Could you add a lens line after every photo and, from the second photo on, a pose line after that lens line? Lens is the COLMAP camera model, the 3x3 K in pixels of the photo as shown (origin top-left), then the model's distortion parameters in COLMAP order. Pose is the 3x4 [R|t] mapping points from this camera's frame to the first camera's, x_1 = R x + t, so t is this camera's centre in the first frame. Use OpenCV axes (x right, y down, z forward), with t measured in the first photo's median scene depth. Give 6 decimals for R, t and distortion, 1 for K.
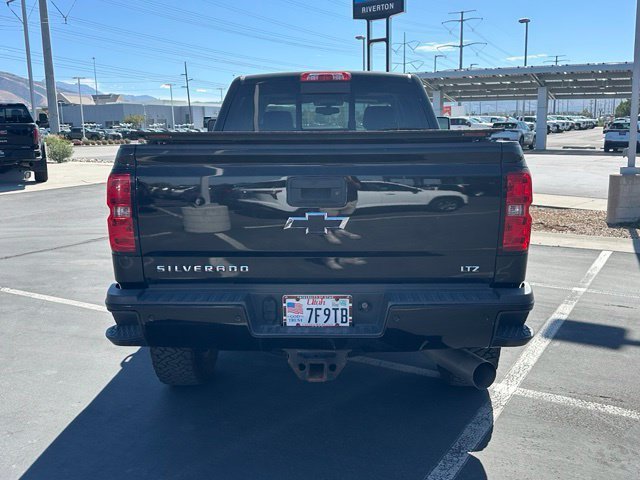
lens RADIAL K [[625.8, 0, 318.2], [0, 625.8, 243.9], [0, 0, 1]] dist [0.138011, -0.246772]
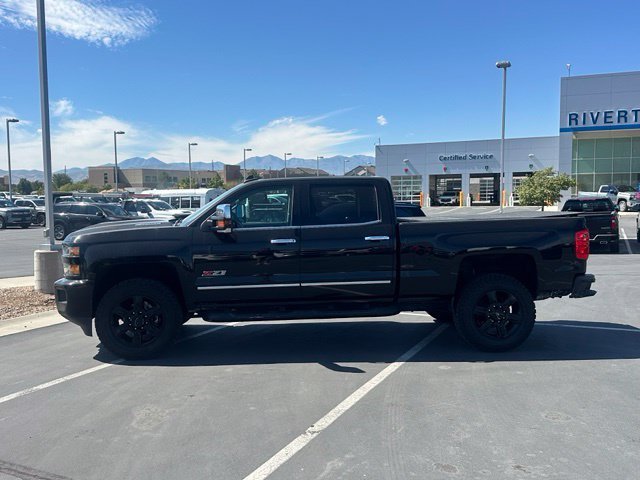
lens RADIAL K [[625.8, 0, 318.2], [0, 625.8, 243.9], [0, 0, 1]] dist [0.138011, -0.246772]
pose [[-0.109180, -0.054451, 0.992529, -2.525488], [0.184236, 0.980090, 0.074035, -0.403887], [-0.976799, 0.190943, -0.096975, 2.125778]]
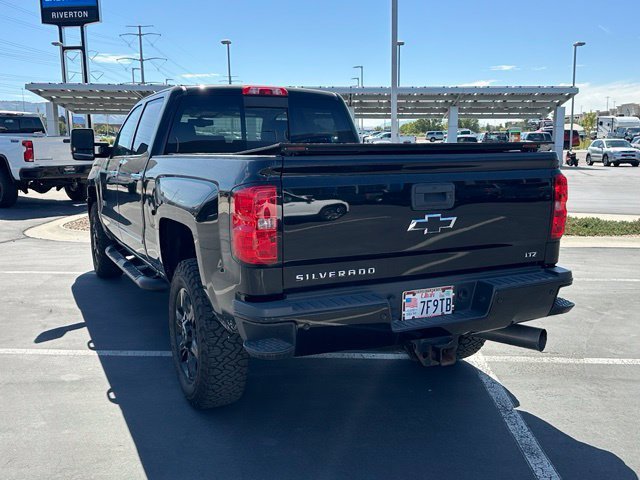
lens RADIAL K [[621.0, 0, 314.7], [0, 621.0, 238.0], [0, 0, 1]] dist [0.183350, -0.373570]
pose [[0.886274, -0.064670, 0.458625, -0.638372], [0.078083, 0.996893, -0.010323, -0.011839], [-0.456533, 0.044960, 0.888570, 0.092287]]
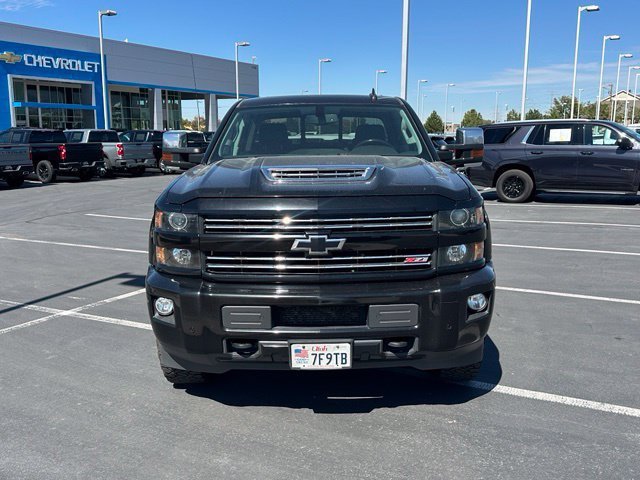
lens RADIAL K [[625.8, 0, 318.2], [0, 625.8, 243.9], [0, 0, 1]] dist [0.138011, -0.246772]
pose [[-0.999557, 0.024047, -0.017542, 0.083614], [0.016716, 0.941139, 0.337606, -0.707916], [0.024627, 0.337163, -0.941124, 3.826930]]
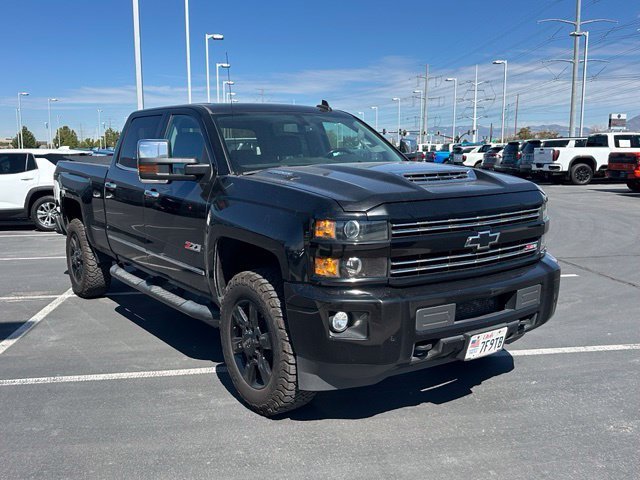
lens RADIAL K [[625.8, 0, 318.2], [0, 625.8, 243.9], [0, 0, 1]] dist [0.138011, -0.246772]
pose [[-0.798797, 0.109357, -0.591577, 0.994175], [-0.083972, 0.953446, 0.289636, -0.651644], [0.595711, 0.281037, -0.752427, 3.521328]]
